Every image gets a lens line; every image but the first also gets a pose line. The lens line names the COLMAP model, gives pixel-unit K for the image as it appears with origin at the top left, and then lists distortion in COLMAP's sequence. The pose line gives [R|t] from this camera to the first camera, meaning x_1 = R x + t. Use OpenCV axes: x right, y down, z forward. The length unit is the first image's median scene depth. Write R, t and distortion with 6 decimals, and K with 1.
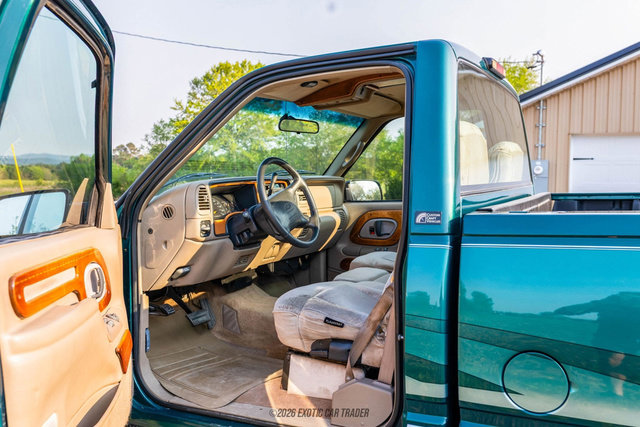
lens RADIAL K [[613.8, 0, 317.8], [0, 613.8, 211.7], [0, 0, 1]] dist [0.001535, 0.002915]
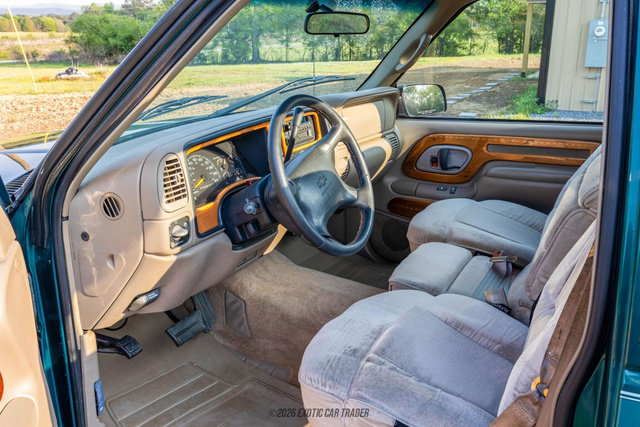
lens RADIAL K [[613.8, 0, 317.8], [0, 613.8, 211.7], [0, 0, 1]] dist [0.001535, 0.002915]
pose [[0.999428, 0.006062, -0.033284, -0.031179], [0.001887, 0.972295, 0.233750, -0.108093], [0.033779, -0.233679, 0.971727, 0.394174]]
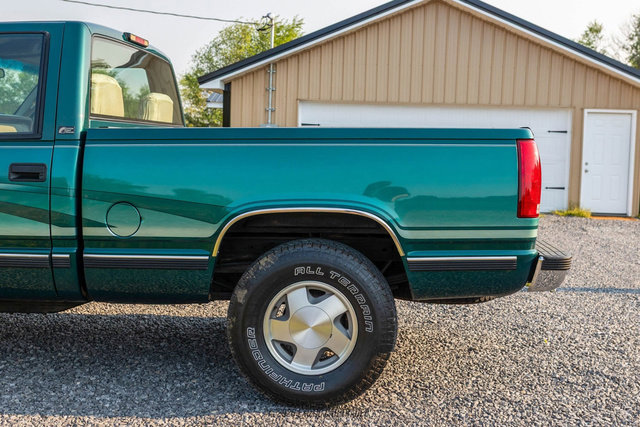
lens RADIAL K [[701.0, 0, 319.6], [0, 701.0, 191.7], [0, 0, 1]] dist [0.011584, 0.001681]
pose [[0.925907, 0.000835, 0.377750, 0.099032], [-0.005343, 0.999926, 0.010887, 0.156795], [-0.377713, -0.012099, 0.925844, -1.053941]]
